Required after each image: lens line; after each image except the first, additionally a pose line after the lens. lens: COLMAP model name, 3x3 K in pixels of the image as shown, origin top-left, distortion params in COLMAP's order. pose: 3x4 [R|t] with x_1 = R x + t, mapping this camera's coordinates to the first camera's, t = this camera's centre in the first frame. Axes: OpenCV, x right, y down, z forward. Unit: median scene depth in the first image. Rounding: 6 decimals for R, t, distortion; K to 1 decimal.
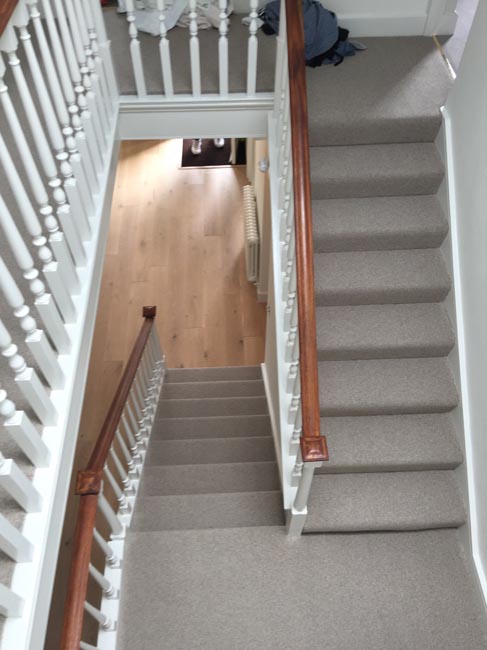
lens RADIAL K [[549.5, 0, 238.1], [0, 549.5, 323.9], [0, 0, 1]] dist [0.065131, -0.110163]
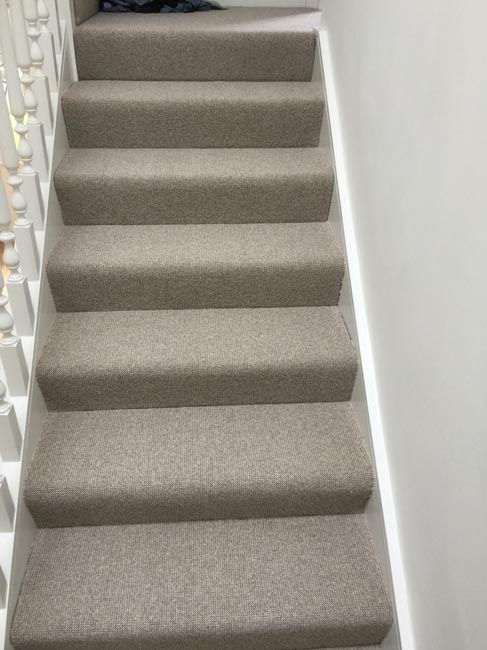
lens RADIAL K [[549.5, 0, 240.1], [0, 549.5, 320.7], [0, 0, 1]] dist [0.065131, -0.110163]
pose [[0.998342, 0.015477, 0.055437, 0.245623], [0.003107, 0.947269, -0.320425, 0.156079], [-0.057473, 0.320066, 0.945650, 0.491117]]
